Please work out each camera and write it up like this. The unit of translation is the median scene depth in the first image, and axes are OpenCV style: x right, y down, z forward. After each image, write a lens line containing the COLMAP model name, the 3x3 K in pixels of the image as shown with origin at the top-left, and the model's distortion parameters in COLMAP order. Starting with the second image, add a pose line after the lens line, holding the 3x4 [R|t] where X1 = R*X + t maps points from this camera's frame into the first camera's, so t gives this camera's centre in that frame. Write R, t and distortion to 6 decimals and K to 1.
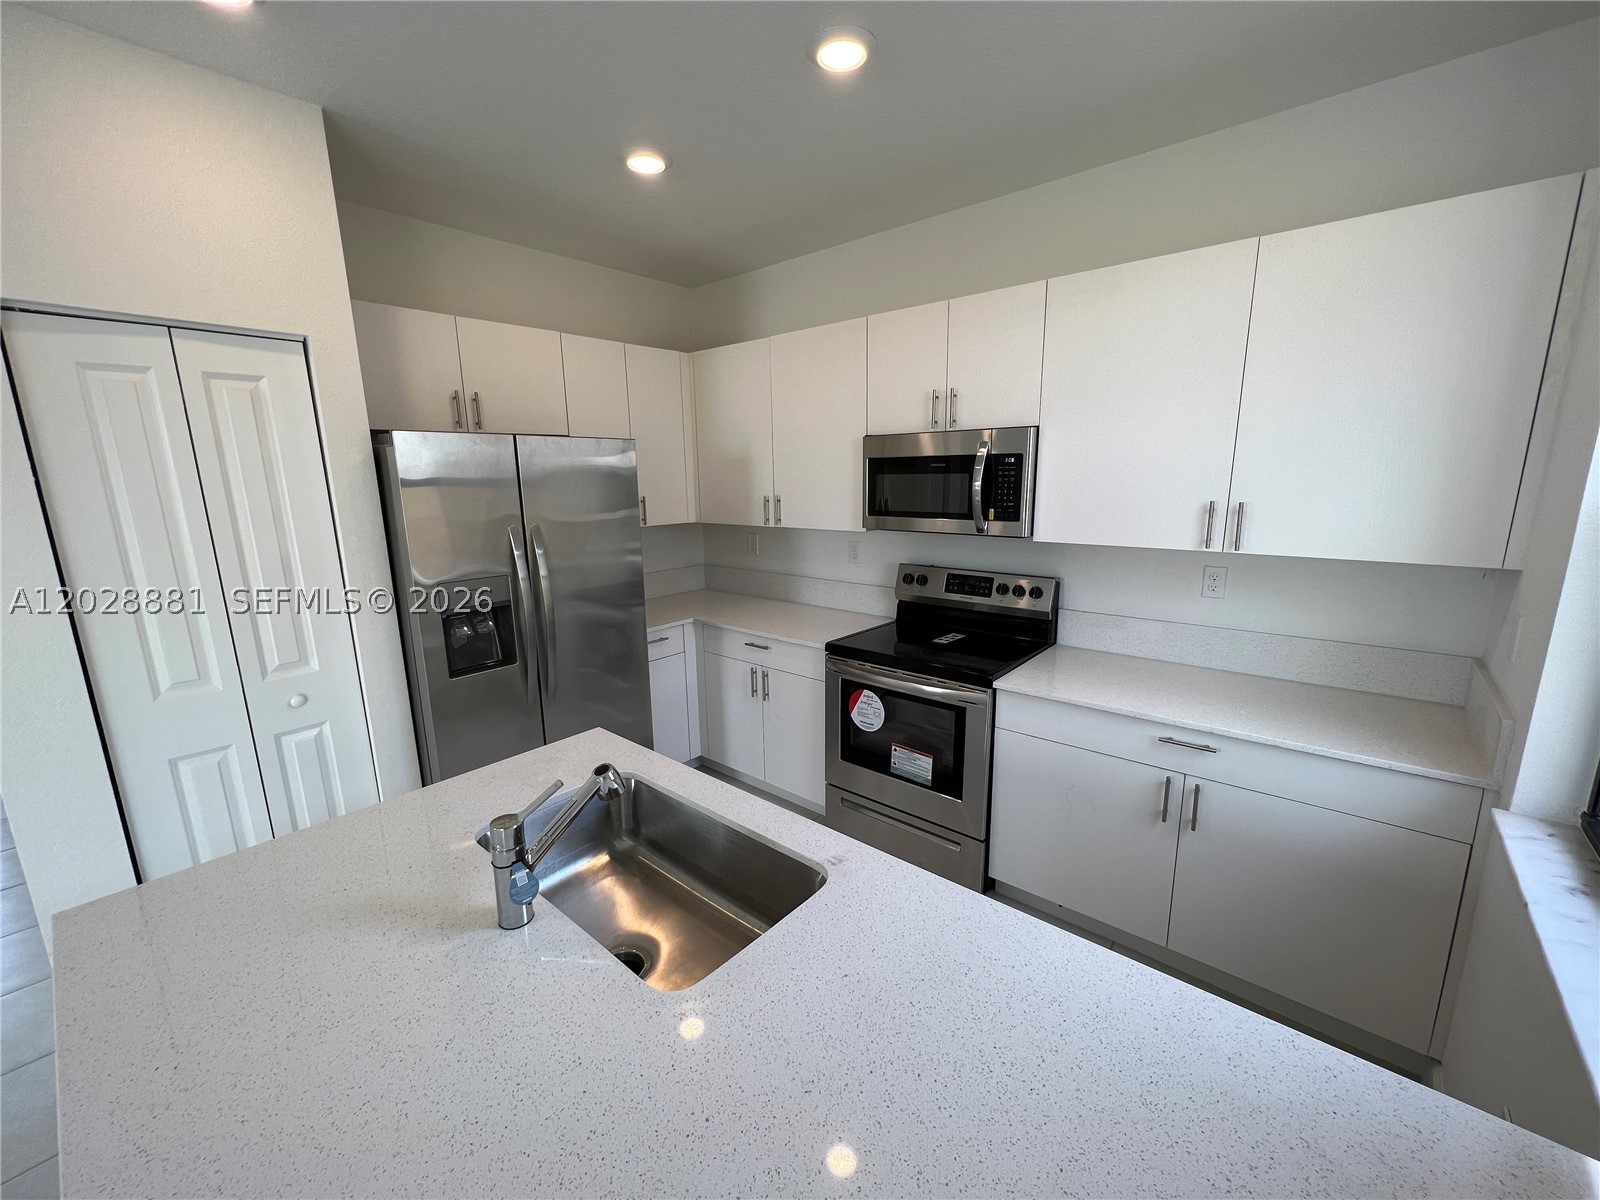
lens RADIAL K [[641.5, 0, 802.0], [0, 641.5, 599.4], [0, 0, 1]] dist [-0.002409, 0.000029]
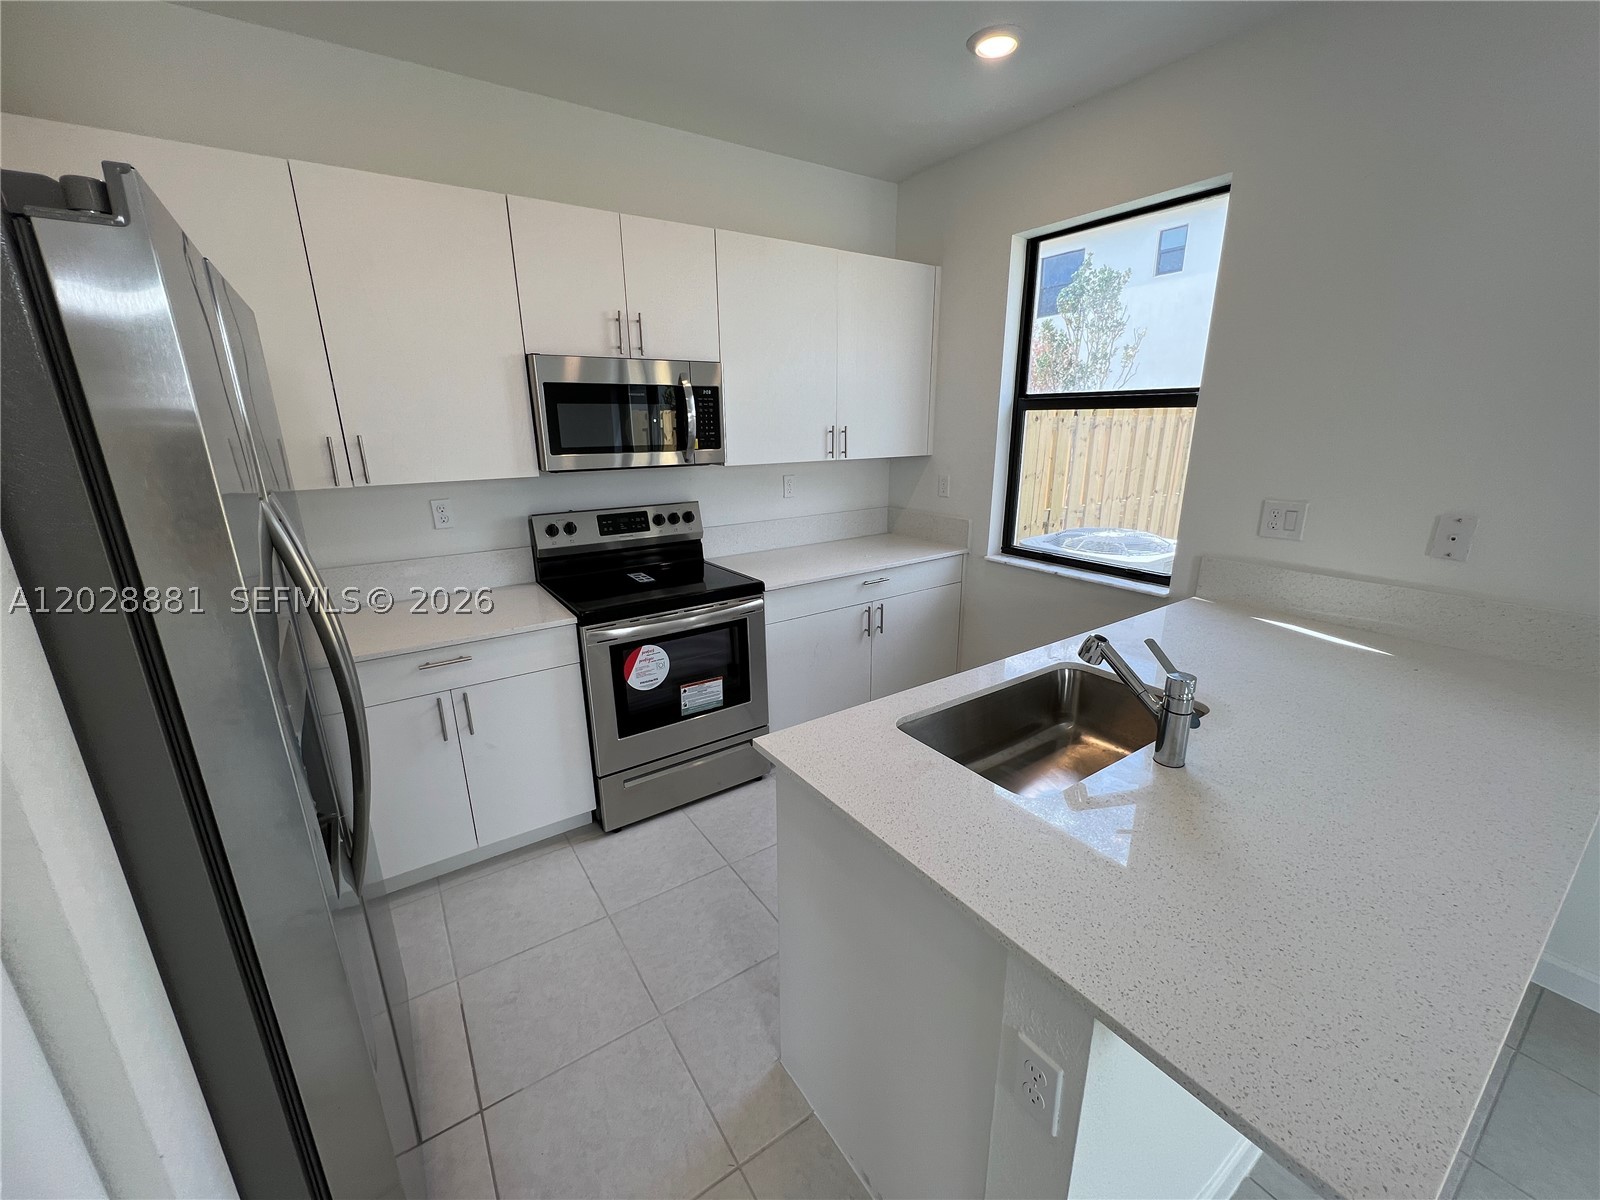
lens RADIAL K [[641.5, 0, 814.2], [0, 641.5, 601.8], [0, 0, 1]] dist [-0.002409, 0.000029]
pose [[0.247032, -0.257308, 0.934220, -0.697734], [0.189838, 0.958269, 0.213733, -0.069264], [-0.950230, 0.124552, 0.285570, 0.523272]]
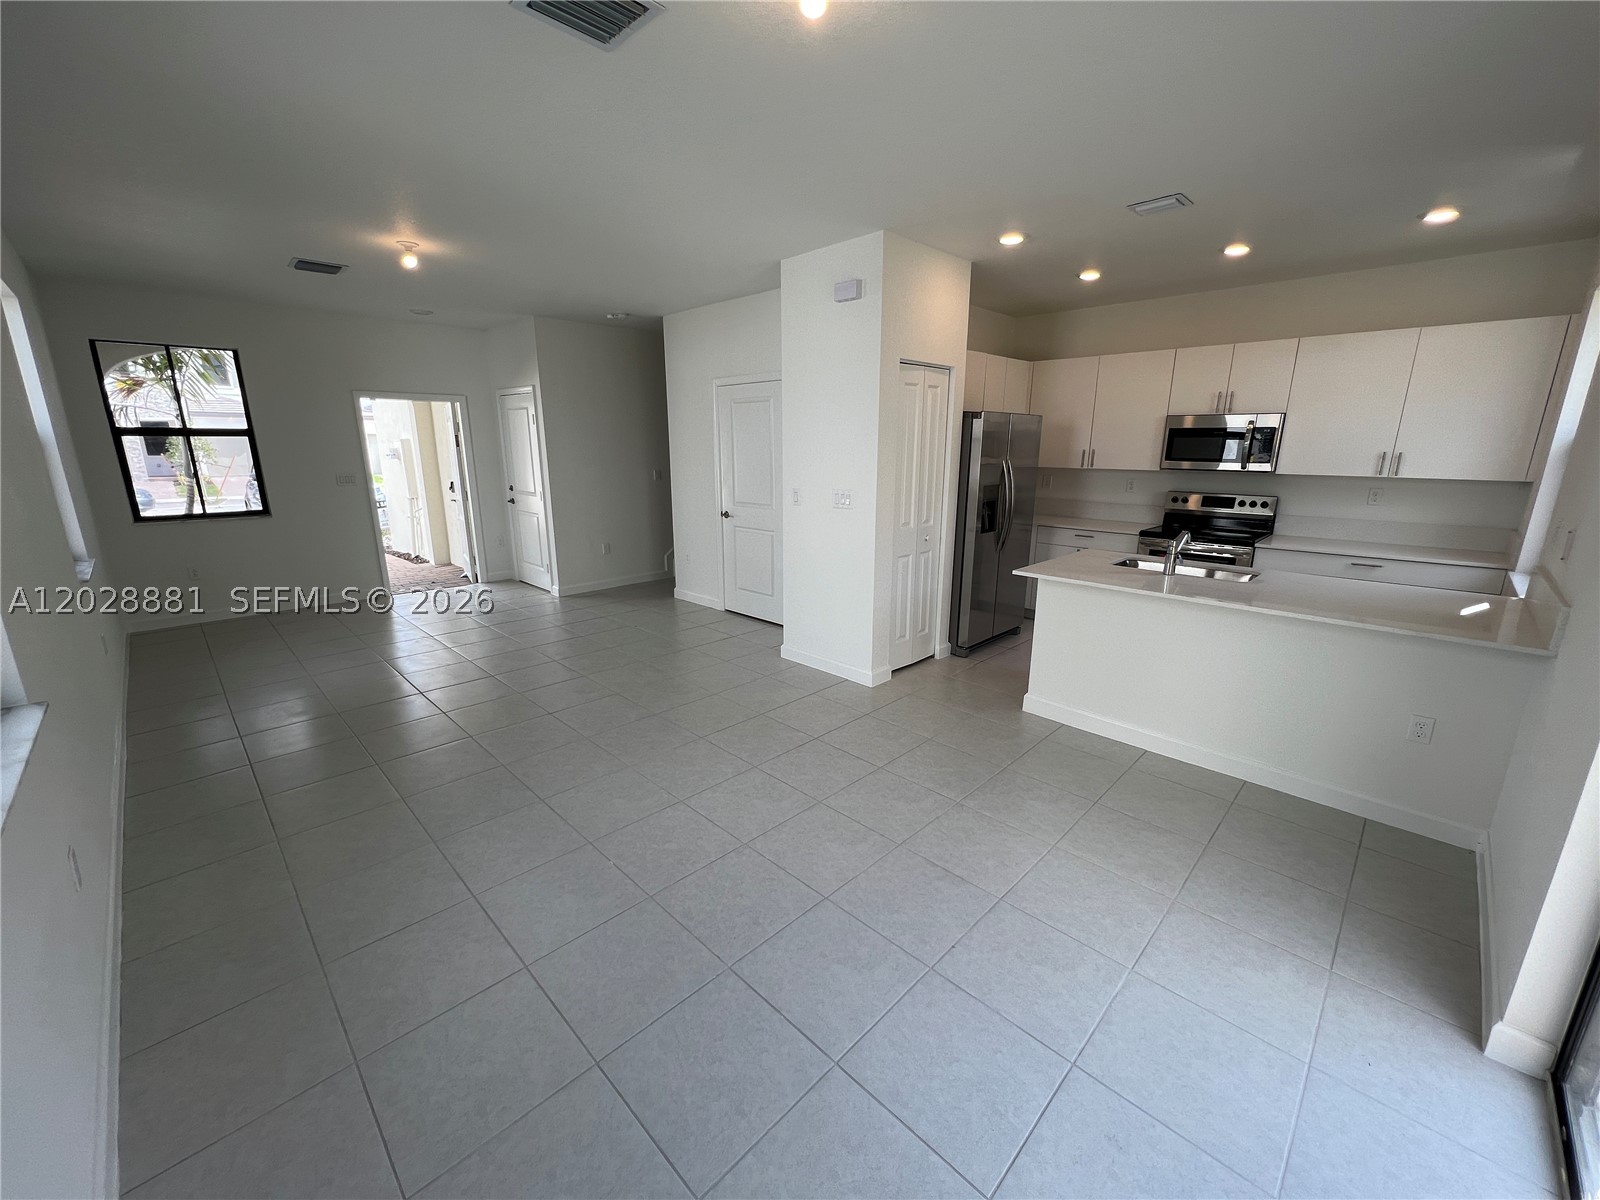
lens RADIAL K [[641.5, 0, 798.2], [0, 641.5, 601.5], [0, 0, 1]] dist [-0.002409, 0.000029]
pose [[0.996997, 0.035750, -0.068688, -0.865804], [-0.032389, 0.998251, 0.049451, 0.228677], [0.070336, -0.047077, 0.996412, -0.967582]]
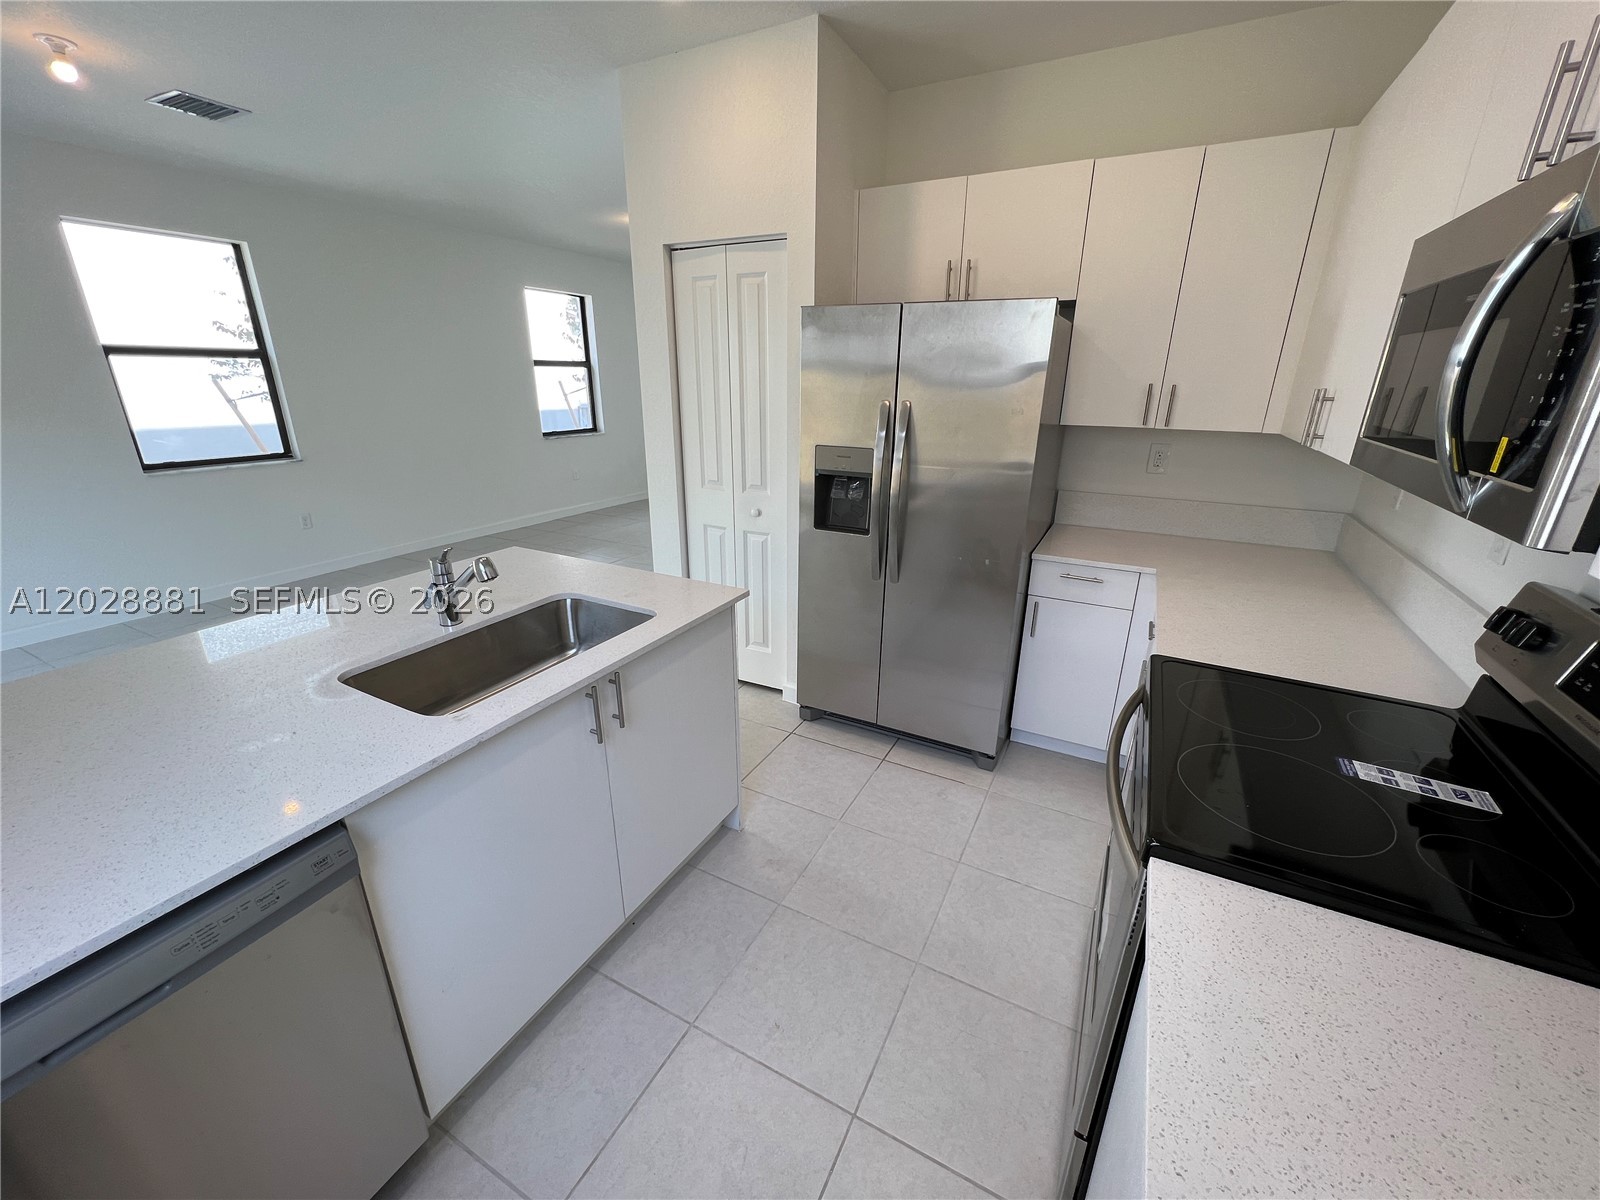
lens RADIAL K [[641.5, 0, 801.0], [0, 641.5, 603.9], [0, 0, 1]] dist [-0.002409, 0.000029]
pose [[0.219306, 0.345414, -0.912466, 0.505694], [-0.200263, 0.931256, 0.304395, -0.089723], [0.954882, 0.115977, 0.273404, 0.587195]]
